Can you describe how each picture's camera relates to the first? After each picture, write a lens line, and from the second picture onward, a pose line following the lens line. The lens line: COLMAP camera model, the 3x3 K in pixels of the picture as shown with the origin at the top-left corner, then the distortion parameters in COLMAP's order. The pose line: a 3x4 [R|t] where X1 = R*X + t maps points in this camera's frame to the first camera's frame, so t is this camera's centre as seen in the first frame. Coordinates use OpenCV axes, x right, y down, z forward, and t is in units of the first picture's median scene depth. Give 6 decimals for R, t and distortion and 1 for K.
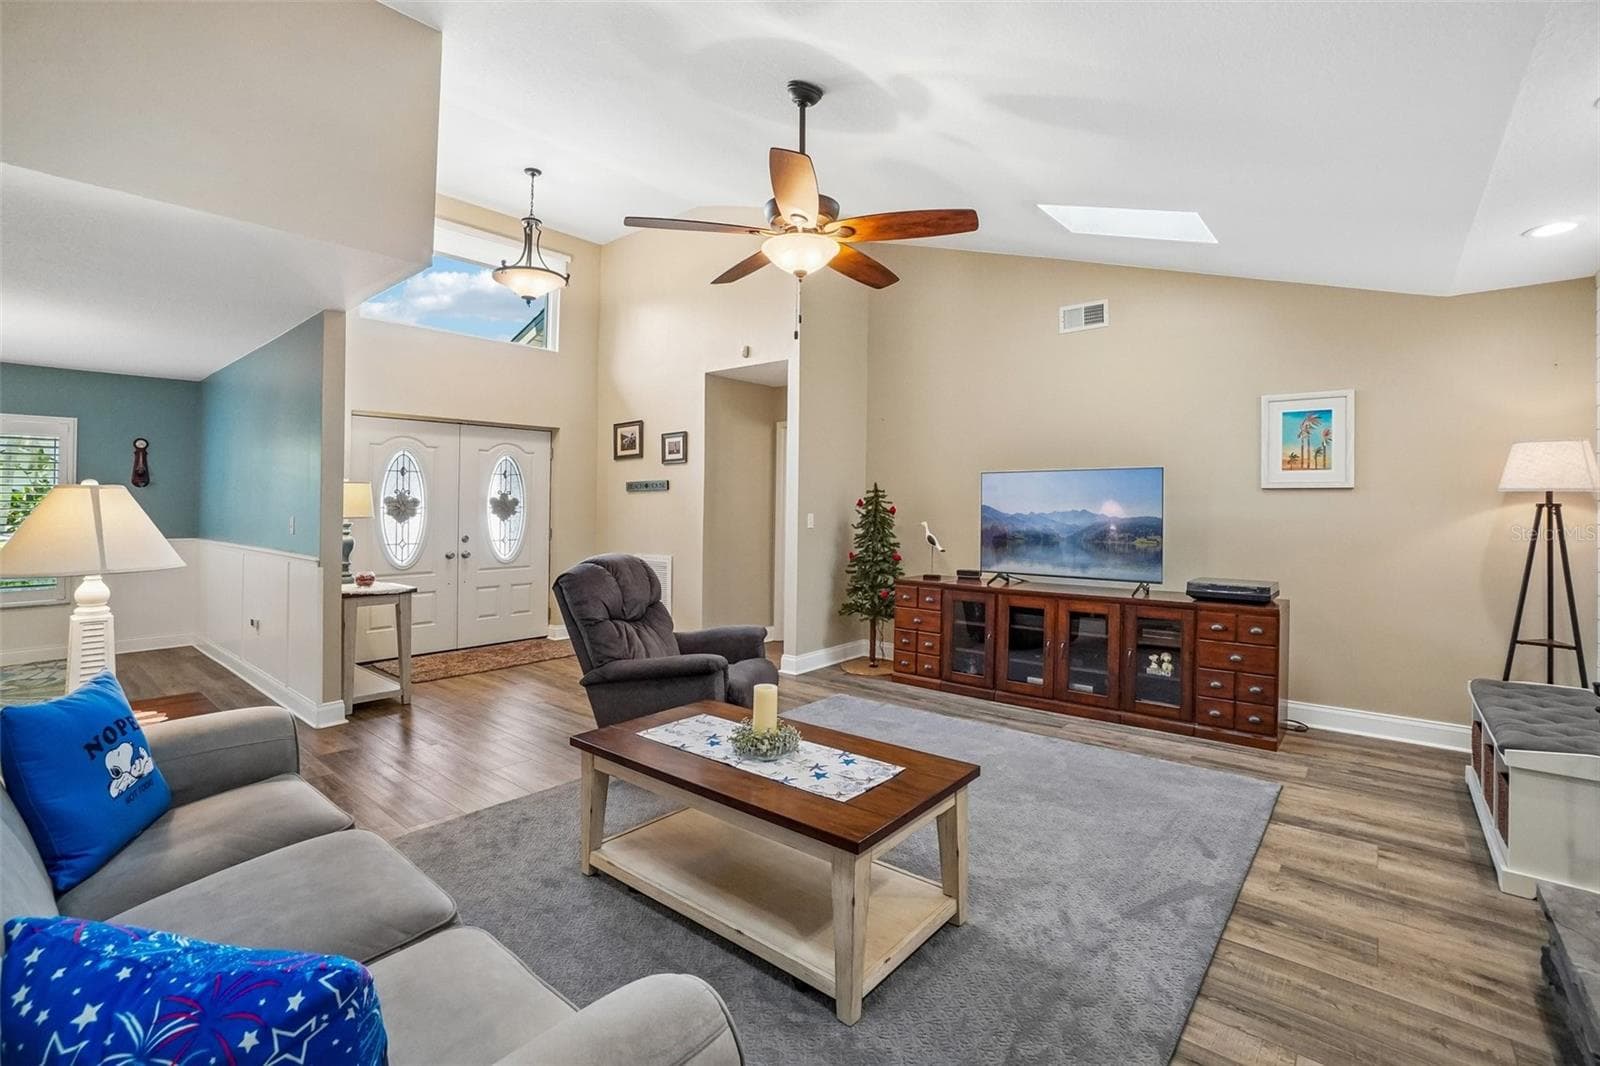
lens RADIAL K [[702.0, 0, 774.4], [0, 702.0, 483.1], [0, 0, 1]] dist [-0.048245, 0.015834]
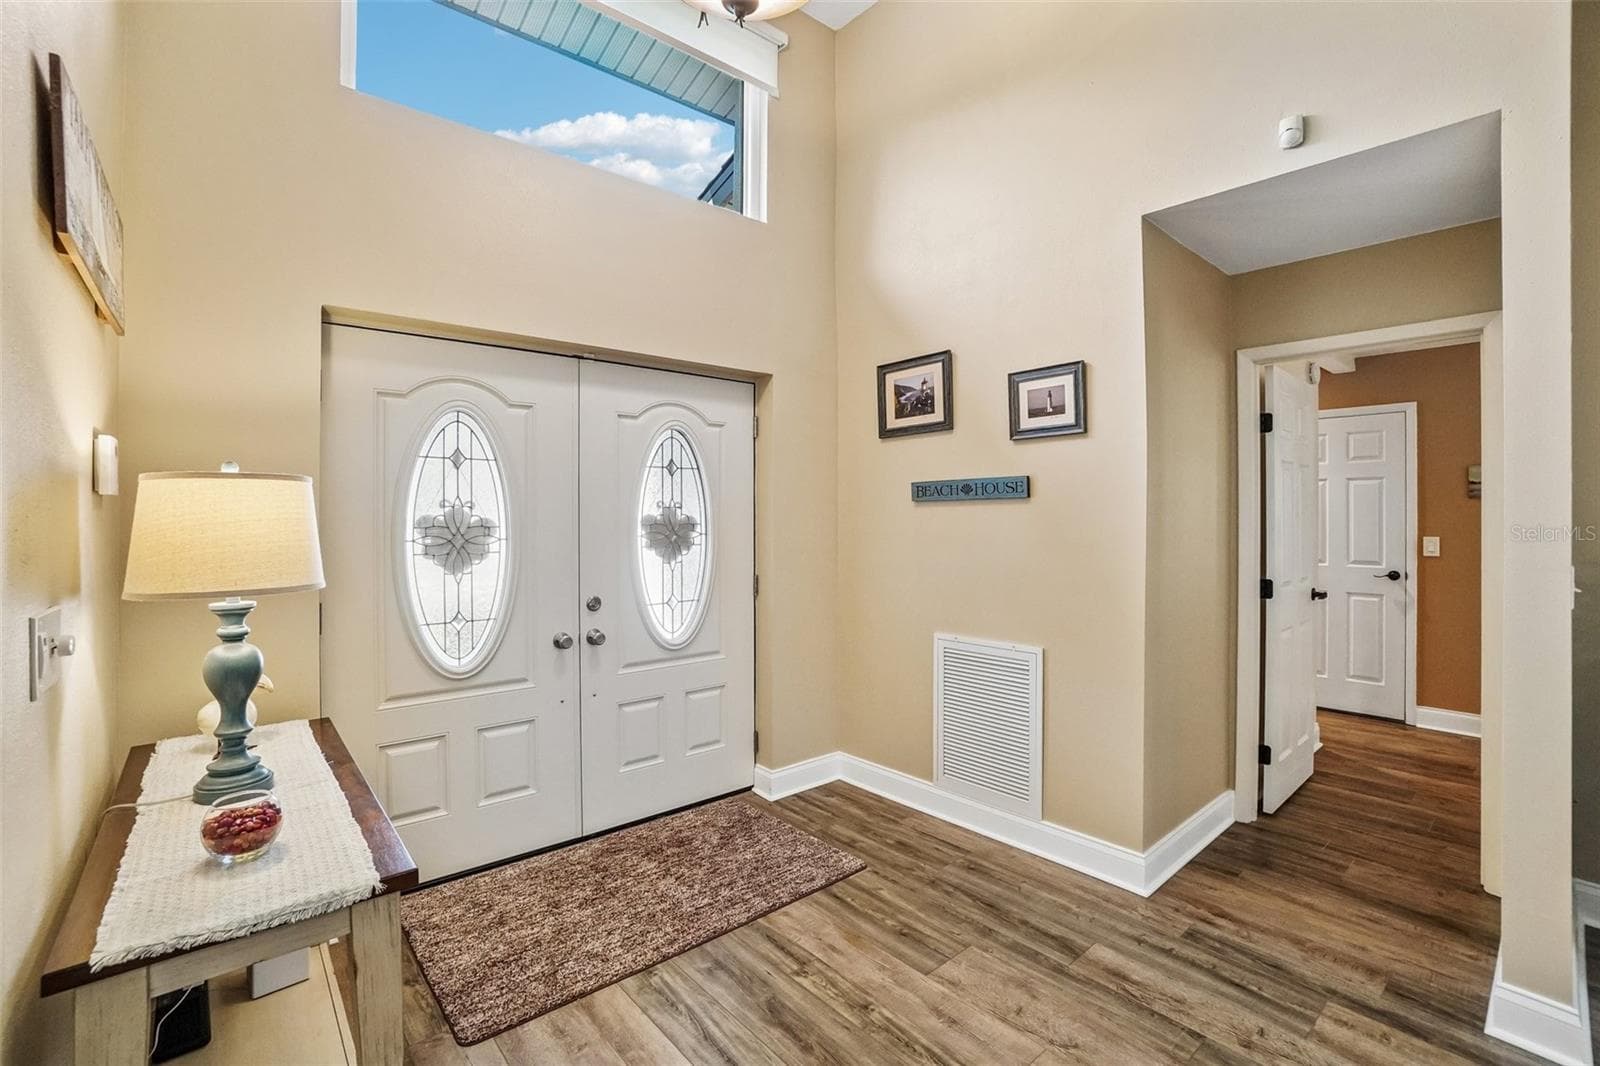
lens RADIAL K [[702.0, 0, 797.5], [0, 702.0, 525.7], [0, 0, 1]] dist [-0.048245, 0.015834]
pose [[0.989899, 0.001413, -0.141770, -0.229118], [0.005372, 0.998859, 0.047462, 0.005405], [0.141675, -0.047744, 0.988761, 0.526956]]
